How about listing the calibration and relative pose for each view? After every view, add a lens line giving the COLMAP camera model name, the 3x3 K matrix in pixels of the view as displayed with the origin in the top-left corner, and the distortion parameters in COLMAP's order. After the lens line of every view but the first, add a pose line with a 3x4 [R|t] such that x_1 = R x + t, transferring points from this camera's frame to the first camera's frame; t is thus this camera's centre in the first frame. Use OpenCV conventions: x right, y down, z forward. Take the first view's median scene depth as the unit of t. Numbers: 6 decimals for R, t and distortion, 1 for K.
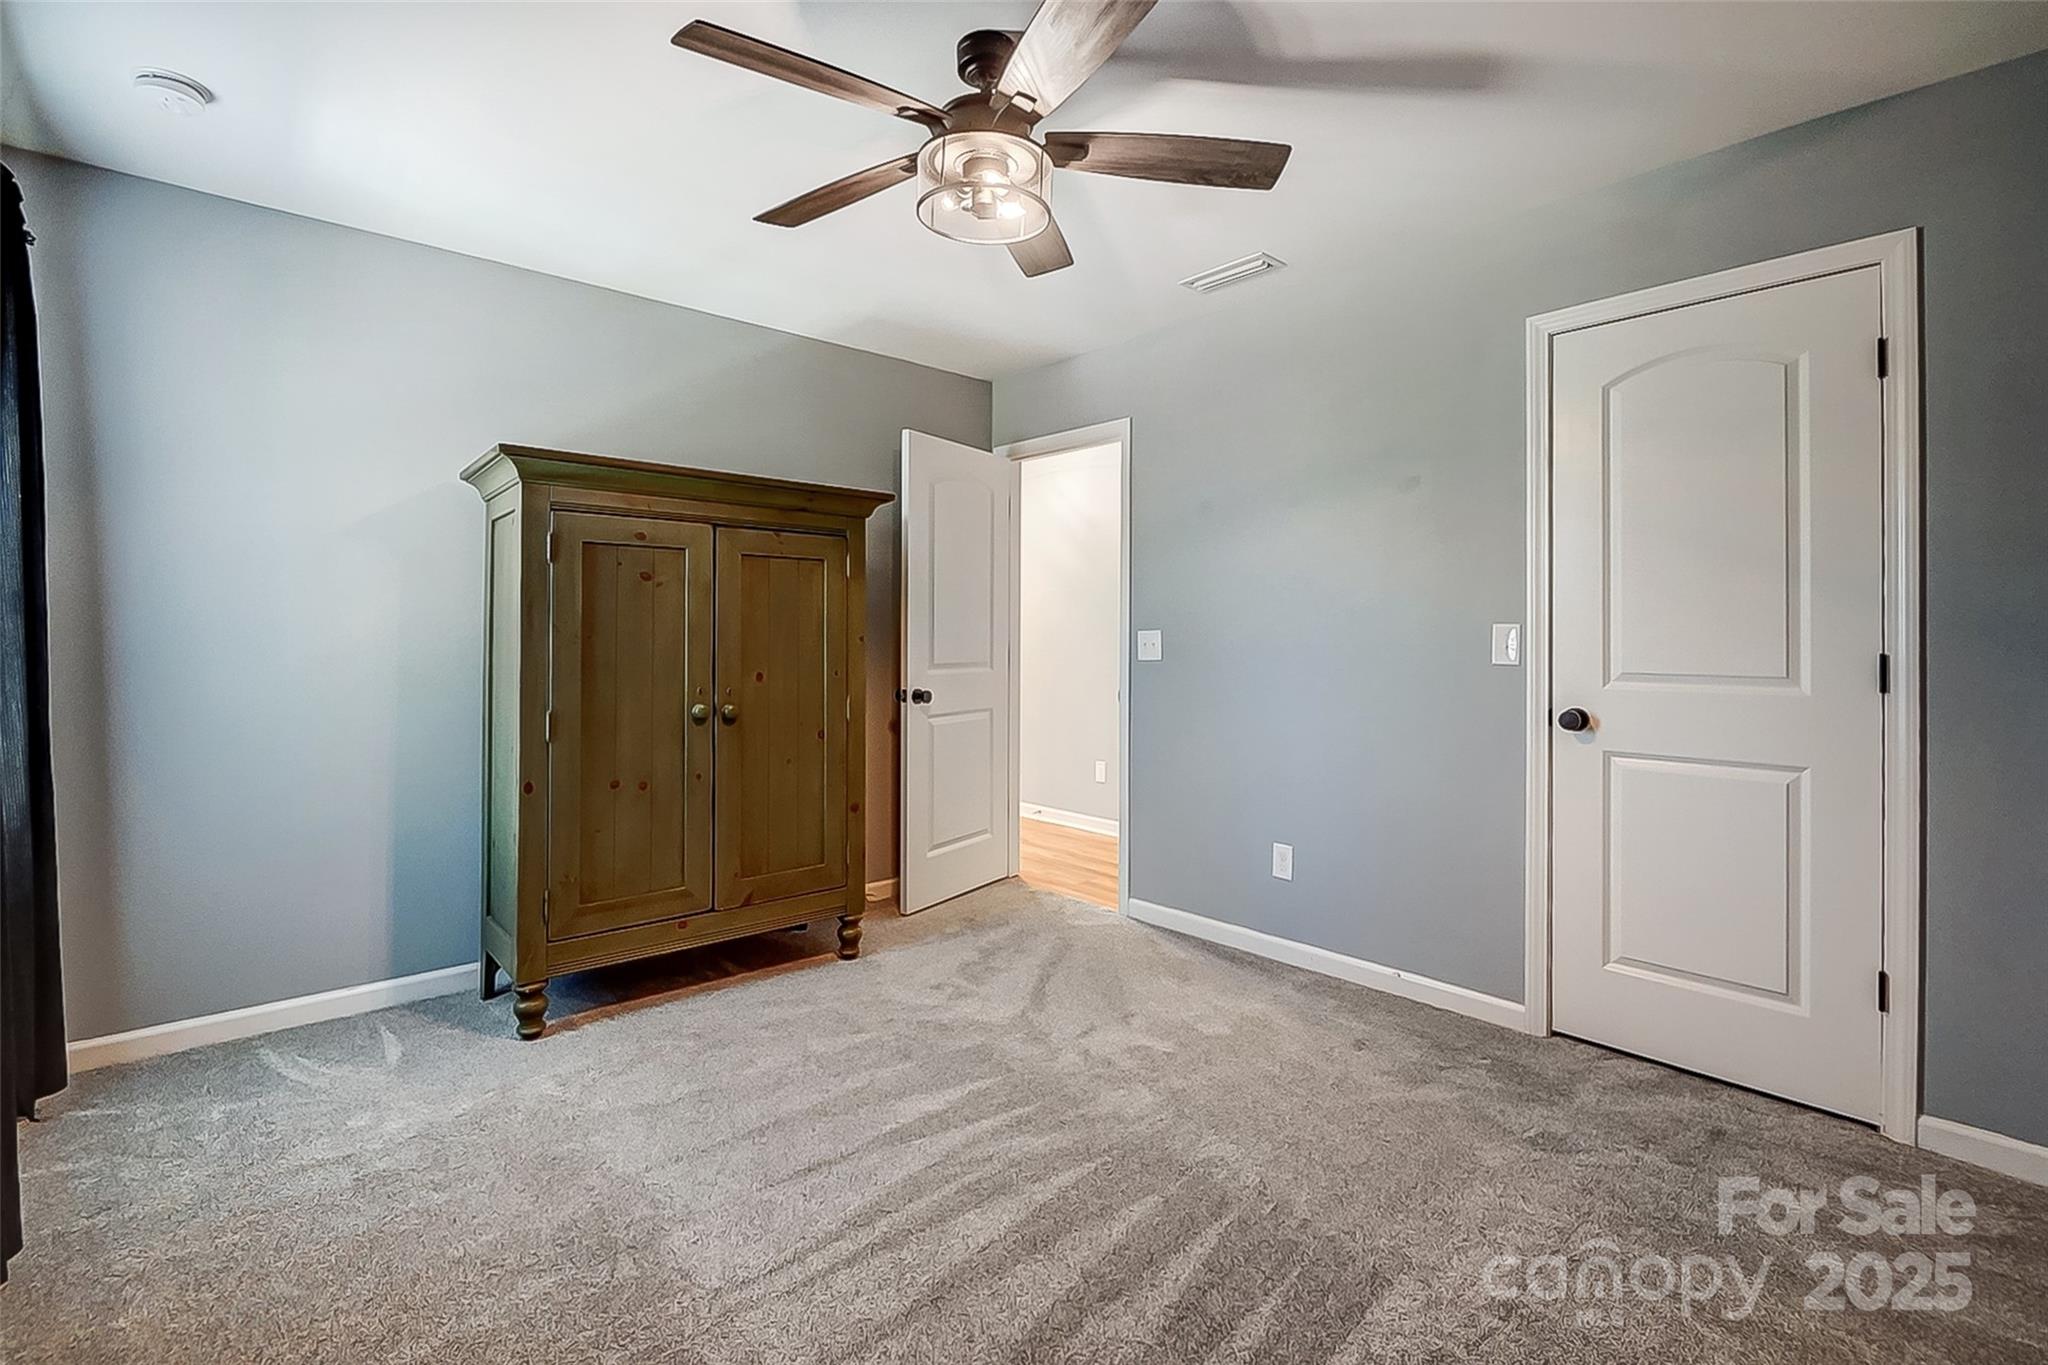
lens RADIAL K [[883.8, 0, 1020.7], [0, 883.8, 649.0], [0, 0, 1]] dist [-0.024718, 0.000099]
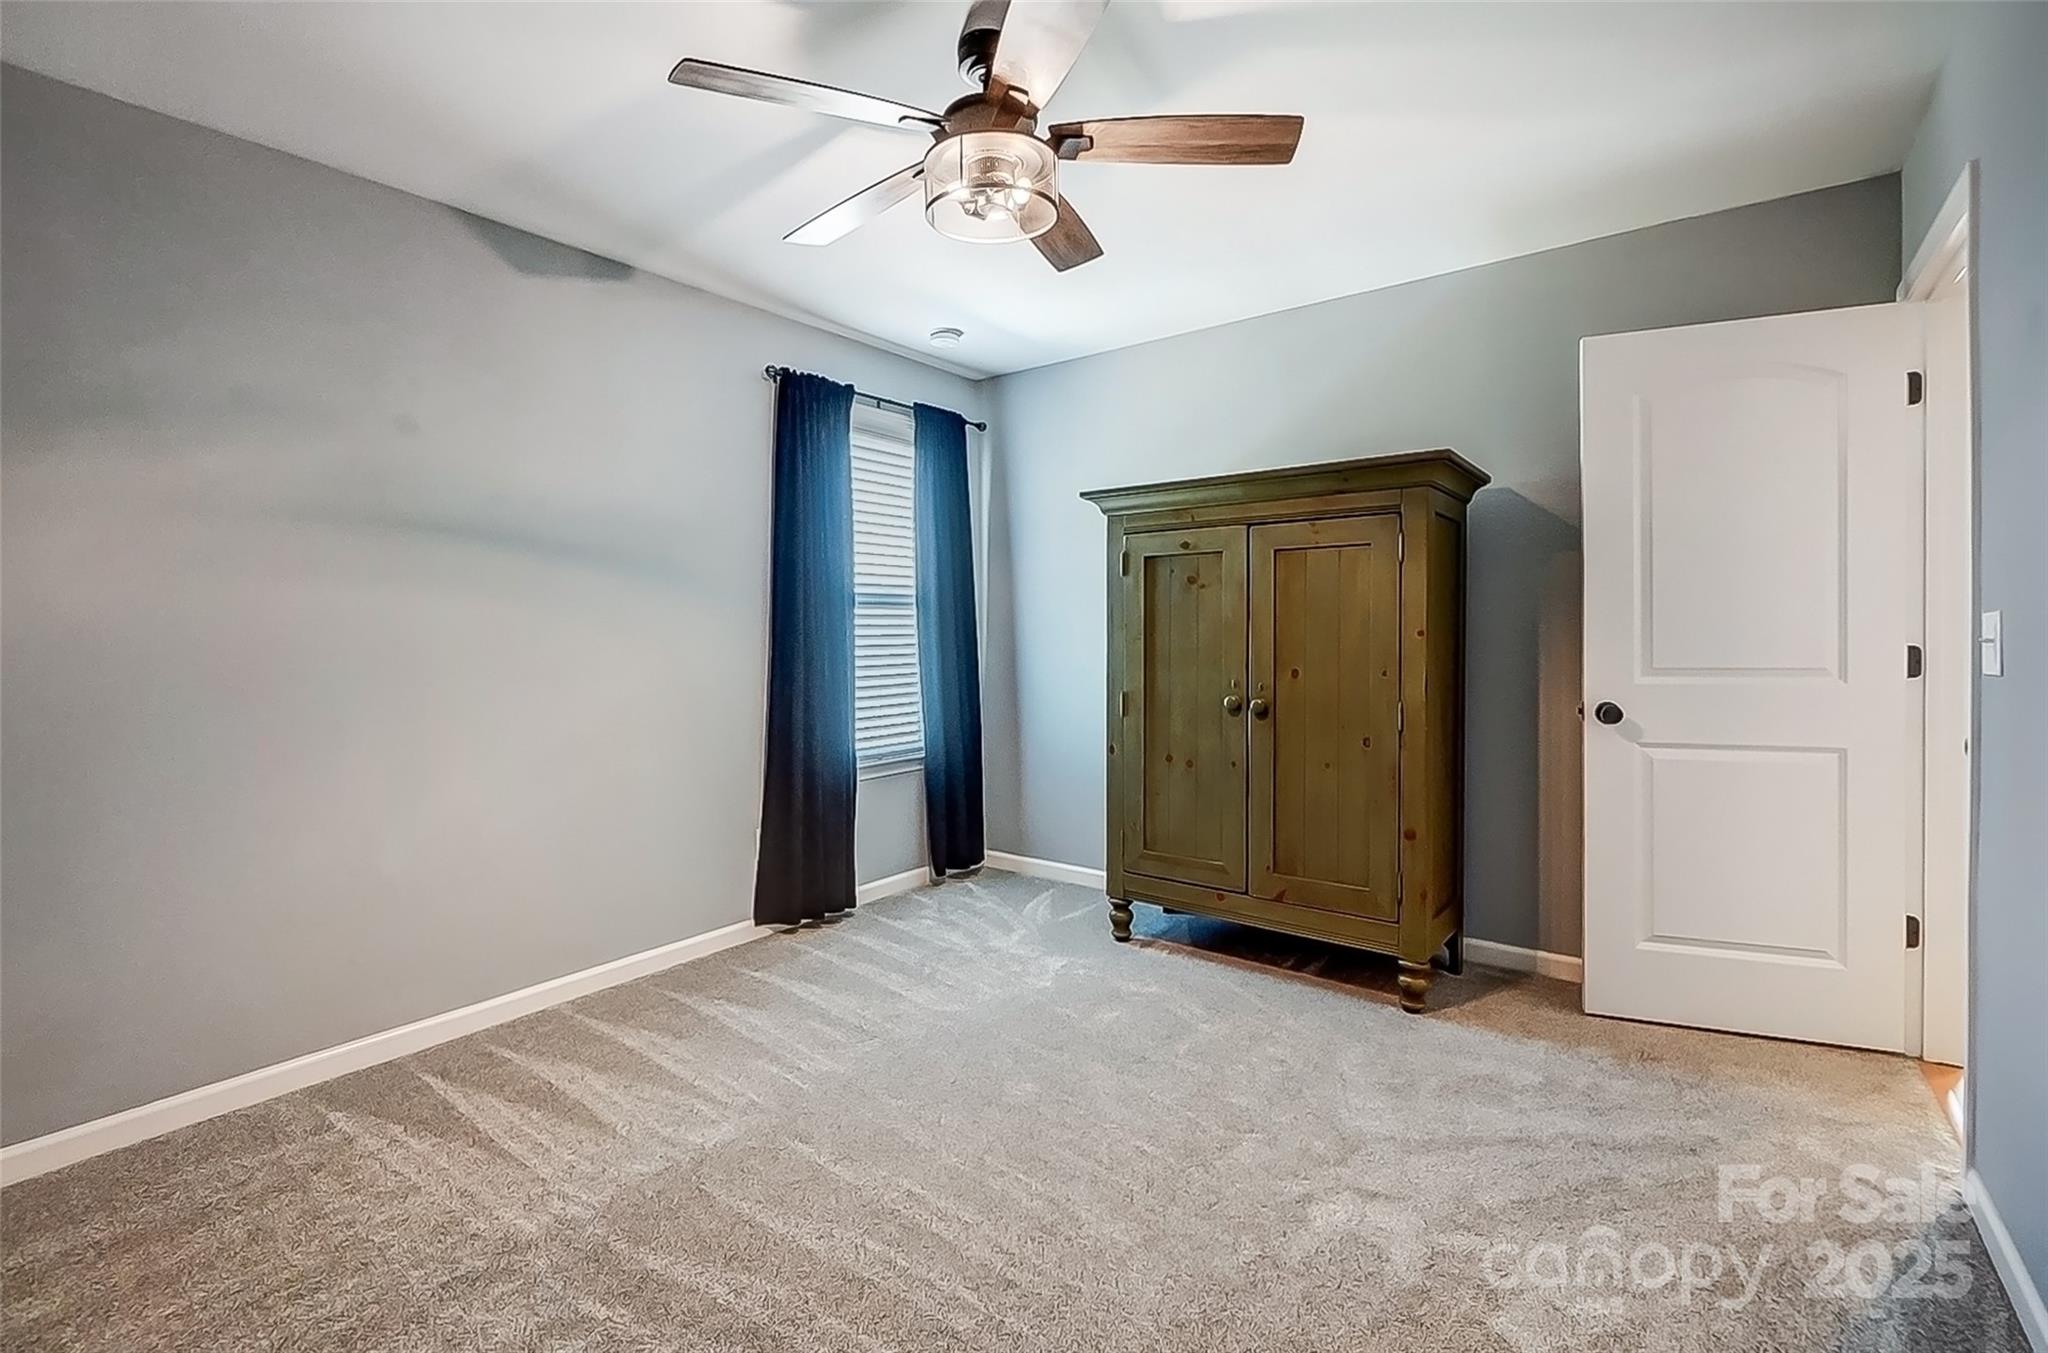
lens RADIAL K [[886.2, 0, 1024.0], [0, 886.2, 676.5], [0, 0, 1]] dist [-0.044892, 0.000840]
pose [[0.179168, 0.037825, -0.983091, 0.611961], [-0.003262, 0.999278, 0.037853, -0.000799], [0.983813, -0.003575, 0.179163, 0.538042]]
